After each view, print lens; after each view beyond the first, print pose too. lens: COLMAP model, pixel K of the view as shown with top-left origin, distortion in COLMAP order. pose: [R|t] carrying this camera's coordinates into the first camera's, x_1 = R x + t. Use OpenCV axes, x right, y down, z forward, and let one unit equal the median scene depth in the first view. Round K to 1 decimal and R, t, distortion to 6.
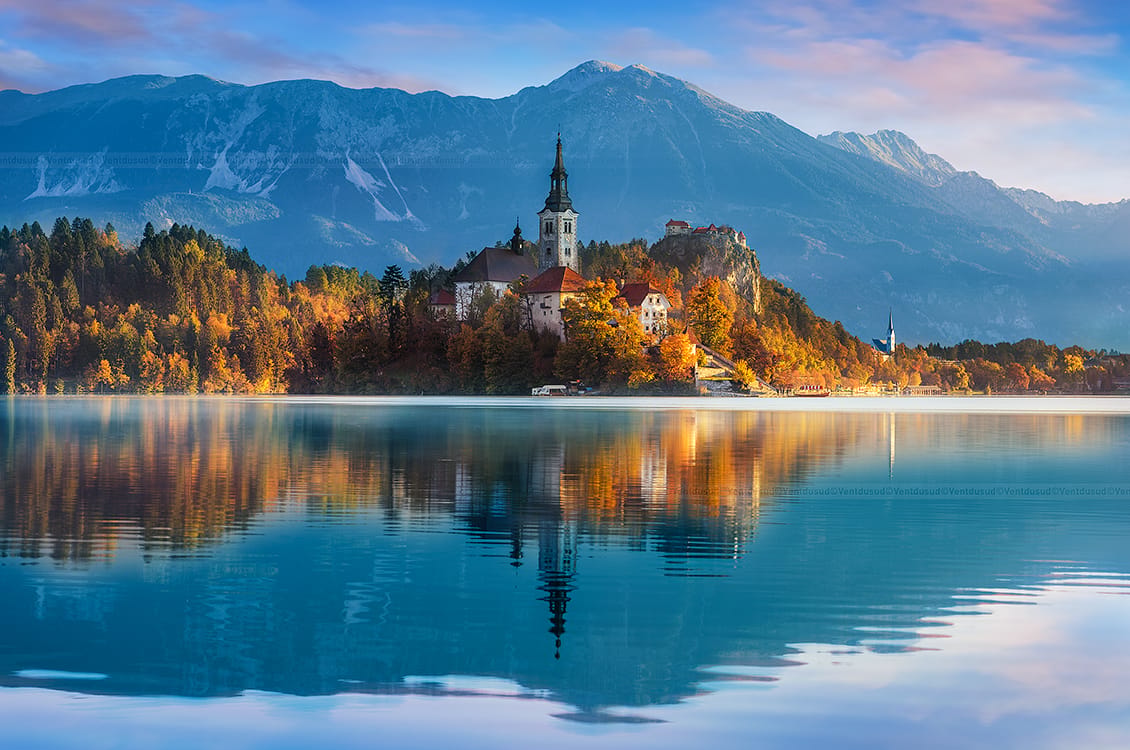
lens RADIAL K [[2029.0, 0, 565.0], [0, 2029.0, 375.0], [0, 0, 1]] dist [-0.035783, -0.093274]
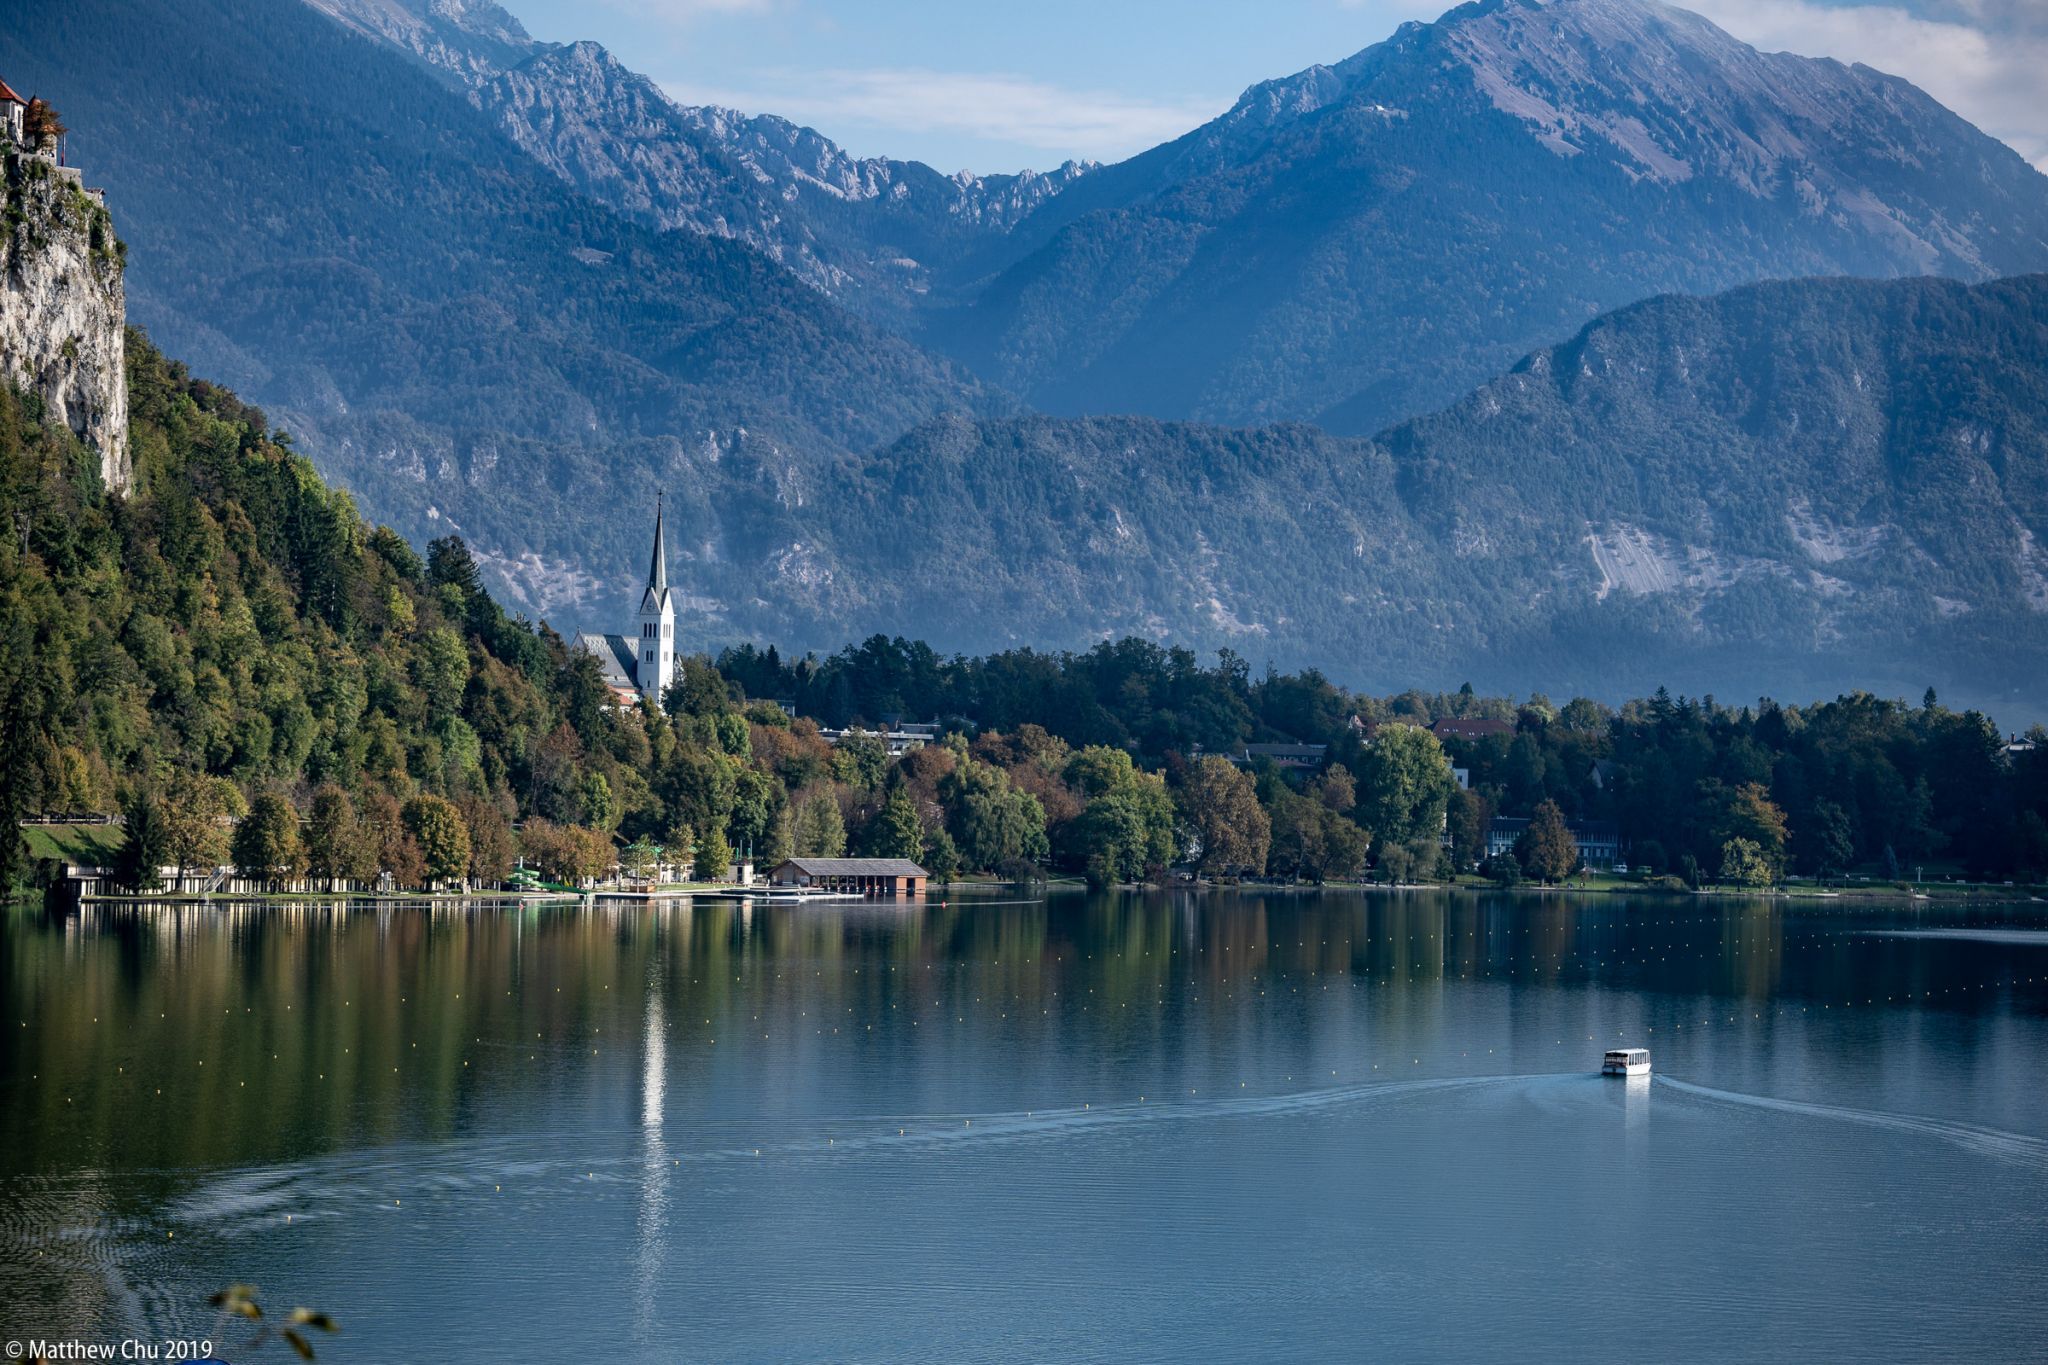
lens RADIAL K [[6249.0, 0, 1024.0], [0, 6249.0, 682.5], [0, 0, 1]] dist [0.166263, 1.319704]
pose [[0.957391, 0.024639, 0.287741, 0.000543], [-0.023777, 0.999696, -0.006491, -0.002973], [-0.287814, -0.000627, 0.957686, 0.112327]]
